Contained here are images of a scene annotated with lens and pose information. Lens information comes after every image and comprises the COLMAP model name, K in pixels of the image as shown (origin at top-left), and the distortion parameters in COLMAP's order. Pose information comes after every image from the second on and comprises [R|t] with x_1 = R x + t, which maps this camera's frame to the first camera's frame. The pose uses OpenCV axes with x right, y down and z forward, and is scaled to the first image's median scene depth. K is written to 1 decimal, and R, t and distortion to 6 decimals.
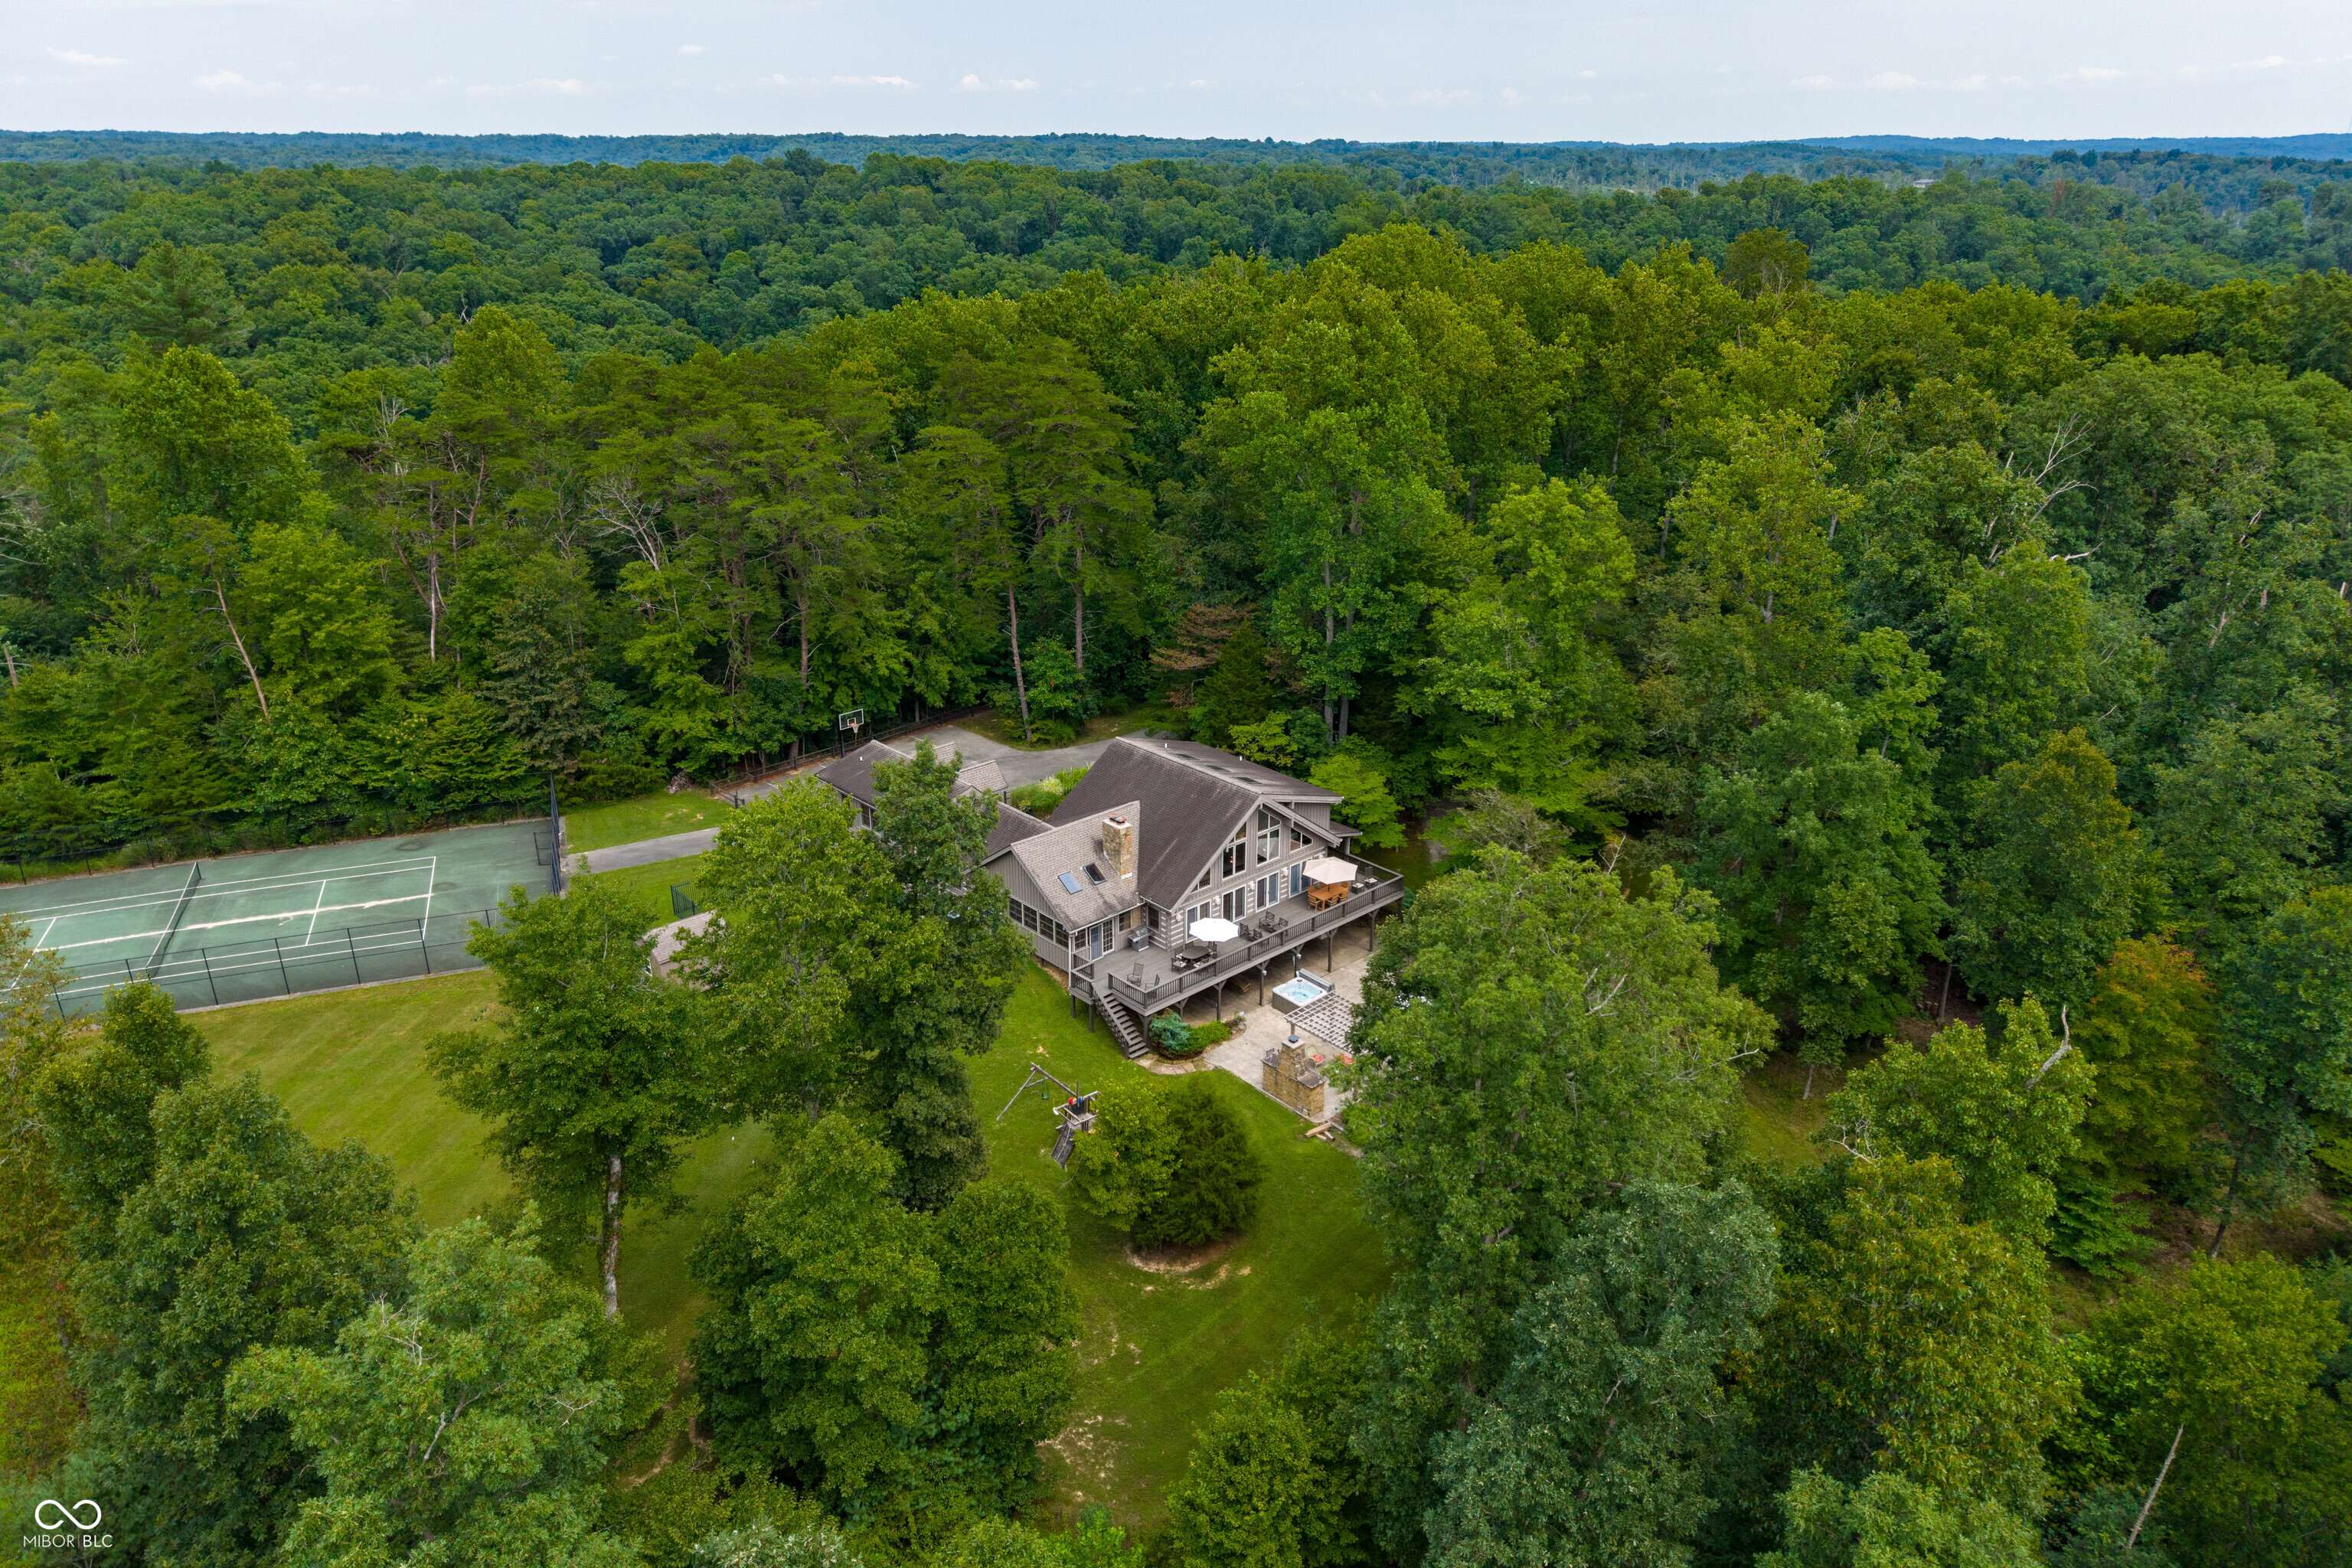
lens RADIAL K [[1568.8, 0, 1171.6], [0, 1568.8, 792.0], [0, 0, 1]] dist [0.021859, -0.023509]
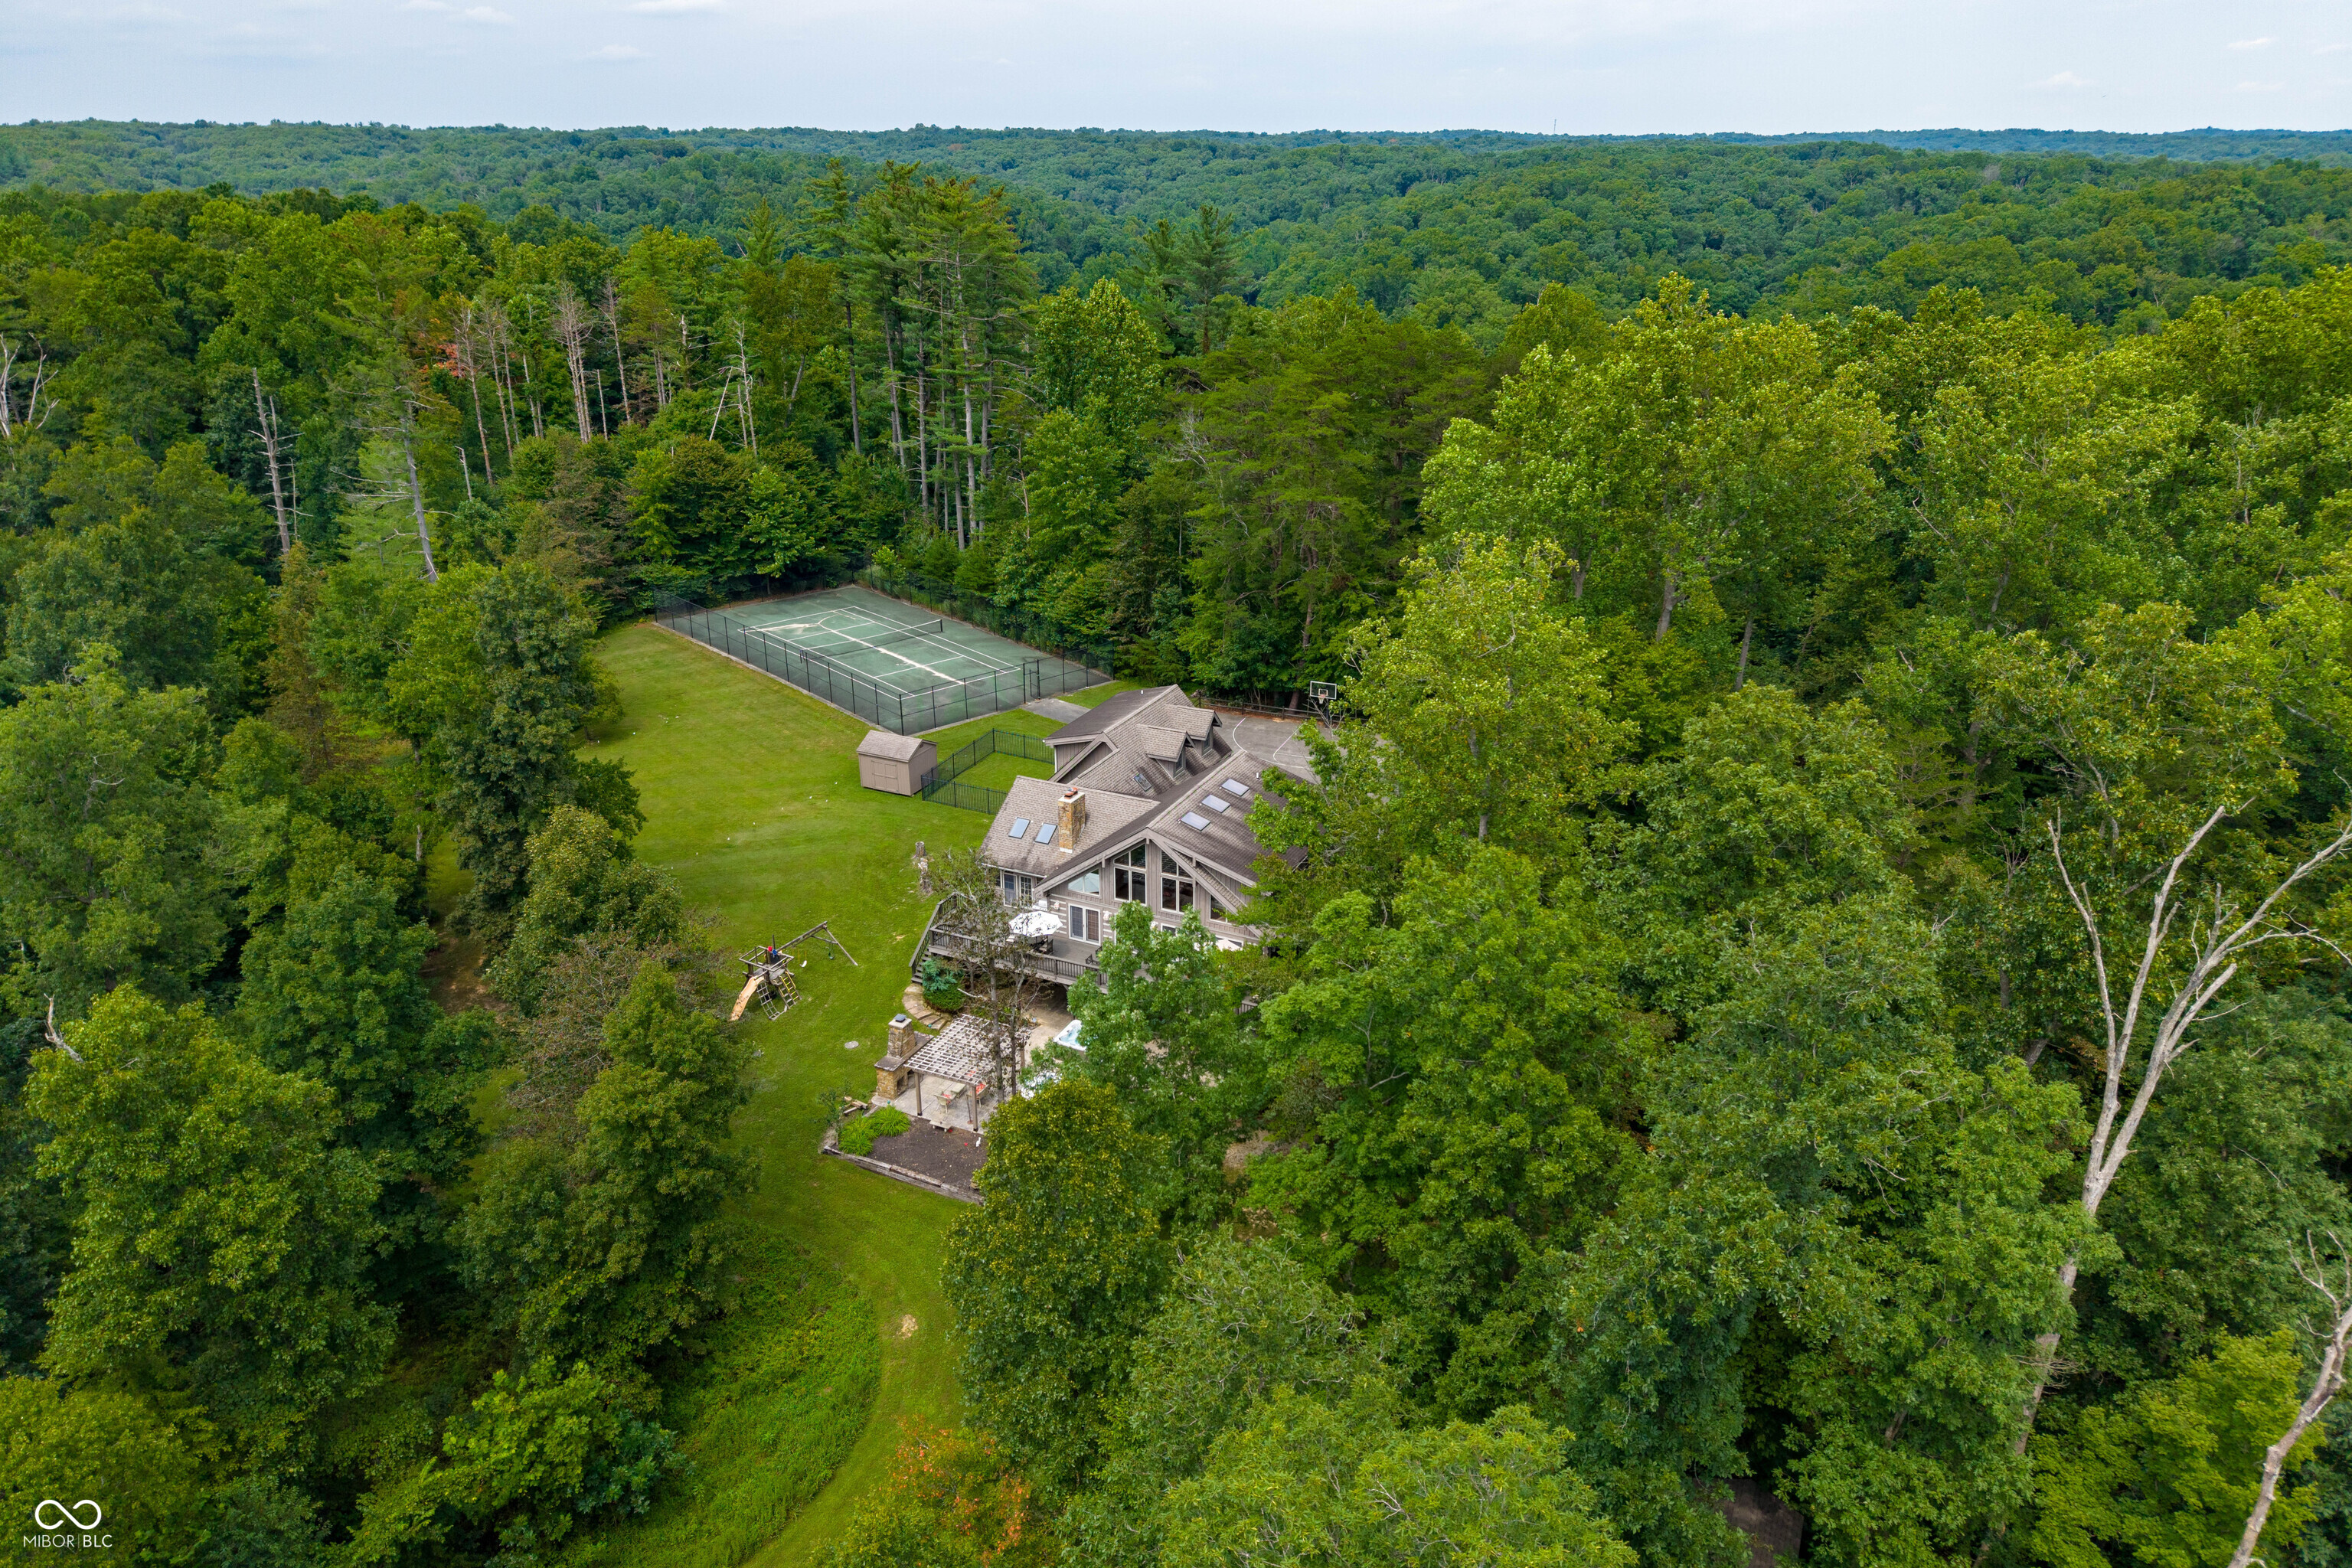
lens RADIAL K [[1570.5, 0, 1185.3], [0, 1570.5, 791.1], [0, 0, 1]] dist [0.030199, -0.029898]
pose [[0.377928, 0.349576, -0.857302, 0.729346], [-0.350749, 0.911015, 0.216857, -0.194193], [0.856823, 0.218741, 0.466912, 0.500438]]
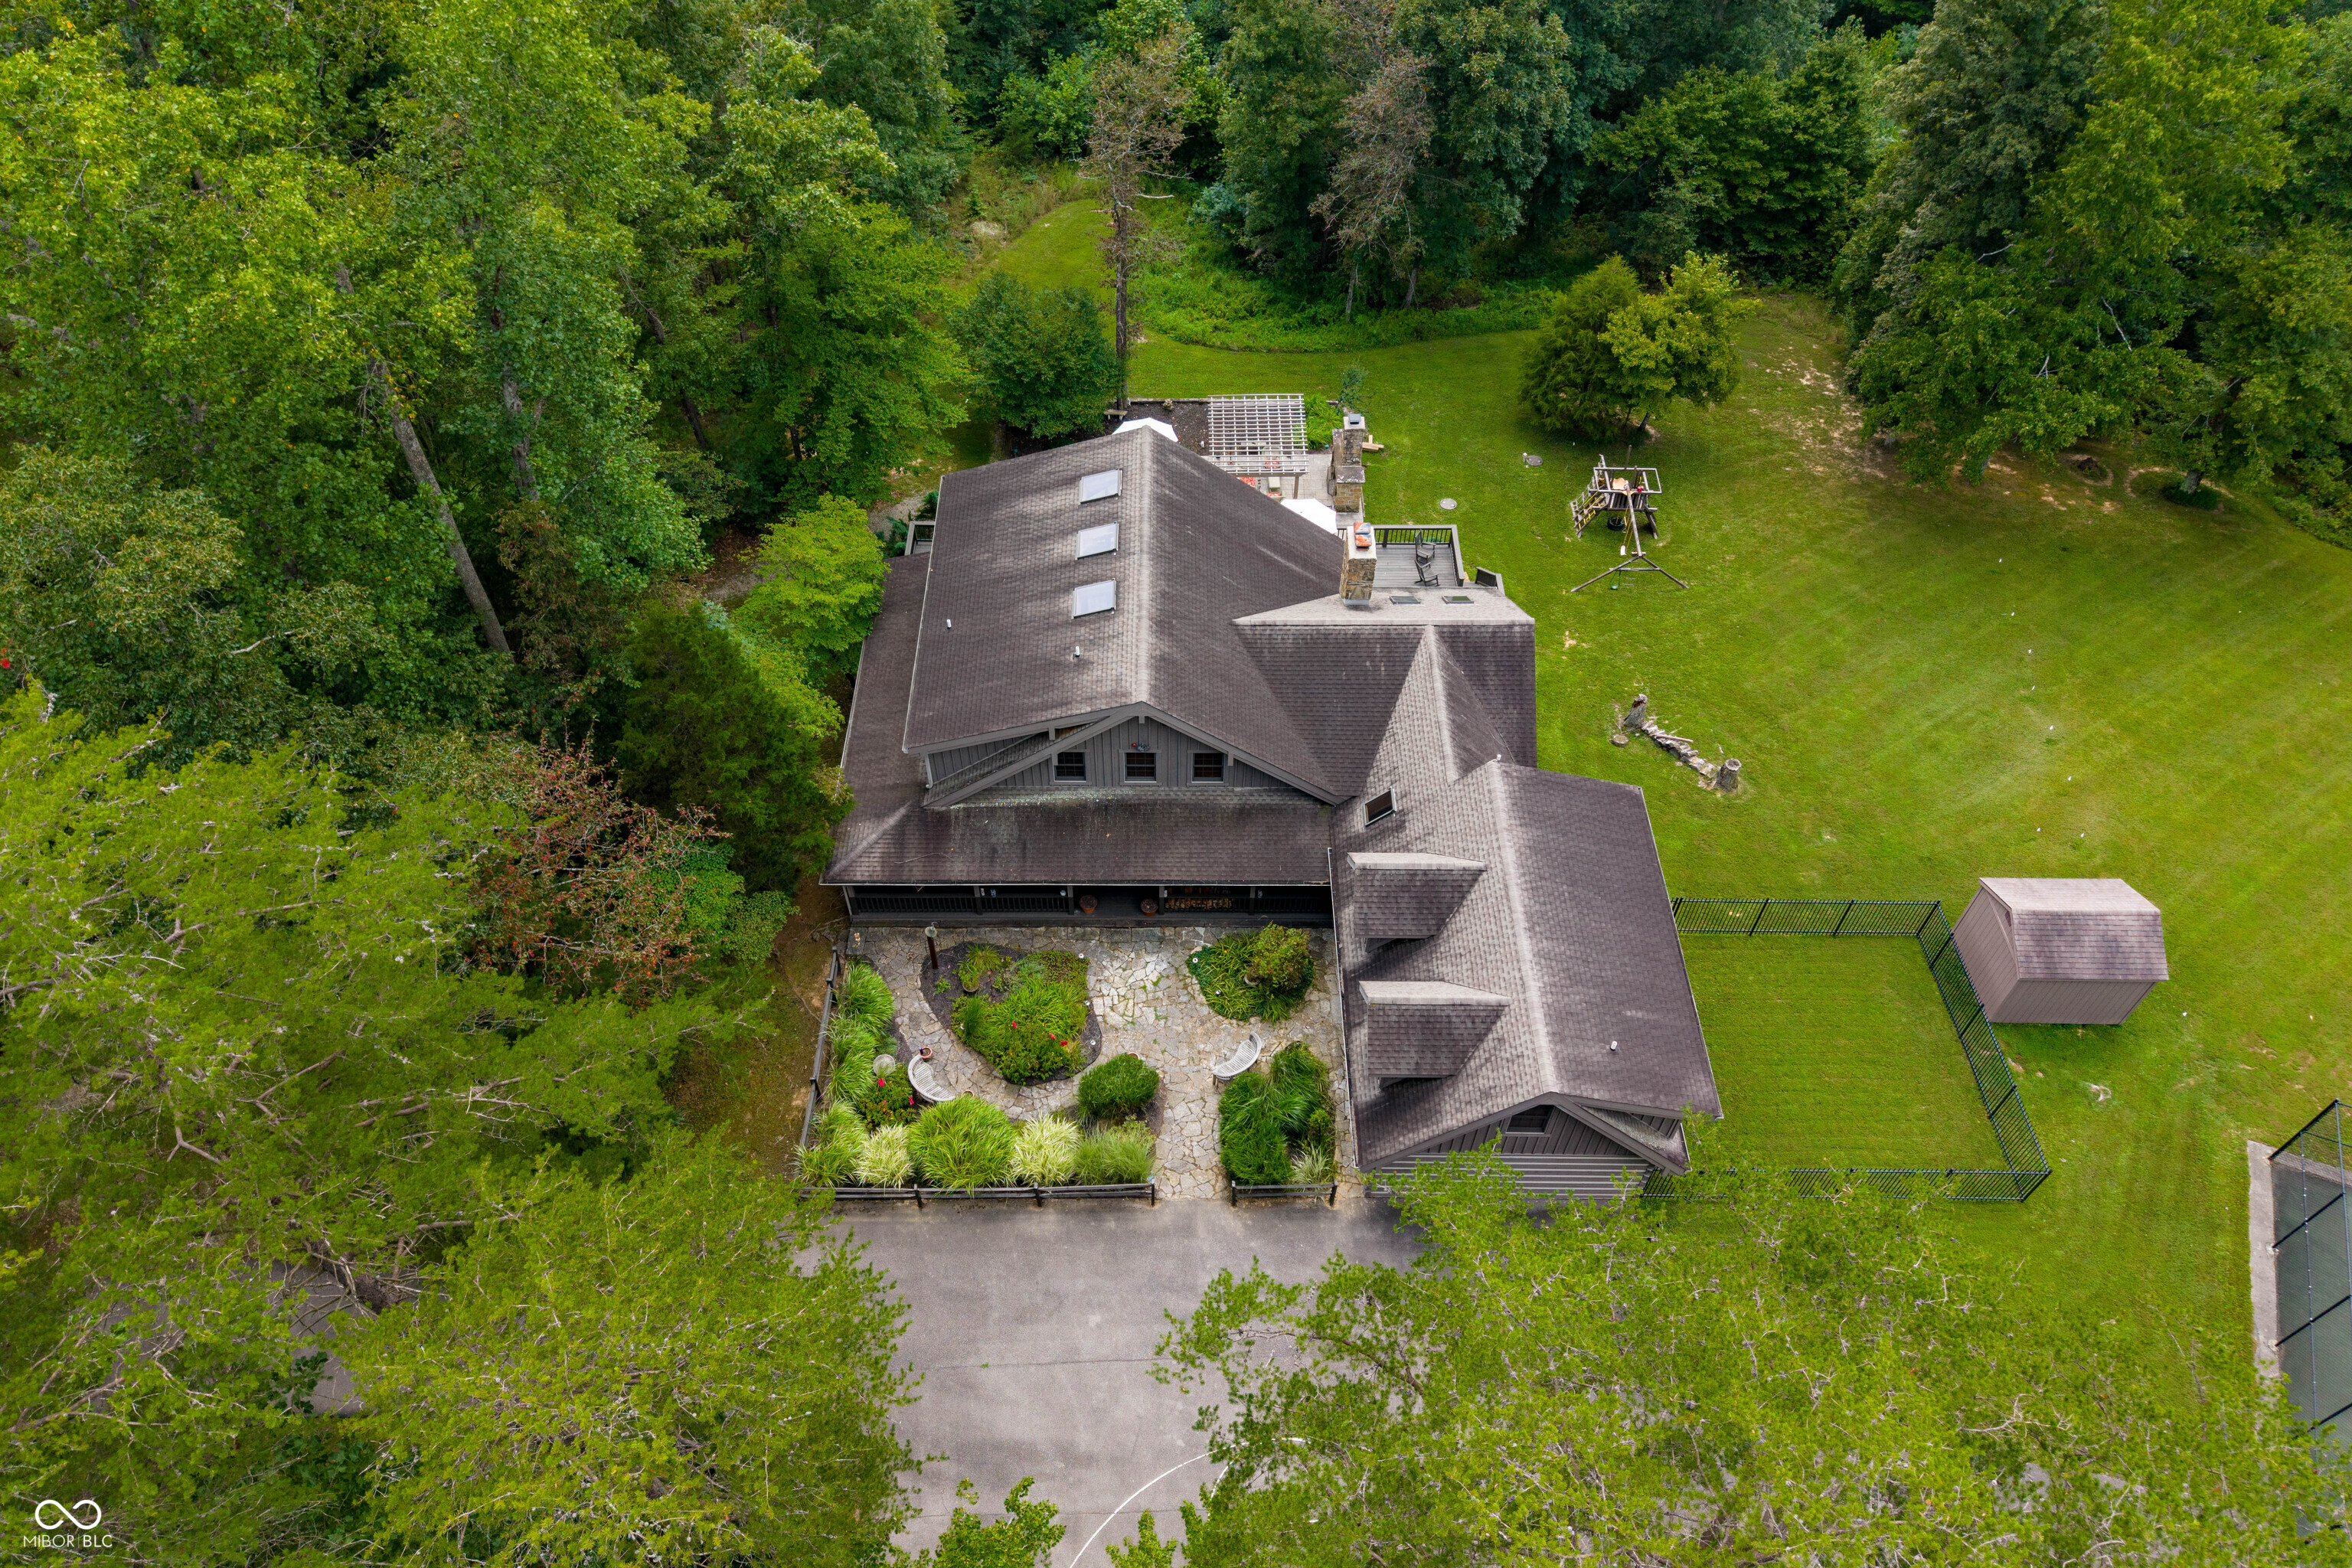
lens RADIAL K [[1568.8, 0, 1171.6], [0, 1568.8, 792.0], [0, 0, 1]] dist [0.021859, -0.023509]
pose [[-0.733606, -0.524589, 0.432004, -0.239585], [0.252809, 0.379404, 0.890023, -0.407201], [-0.630801, 0.762141, -0.145712, 1.017619]]
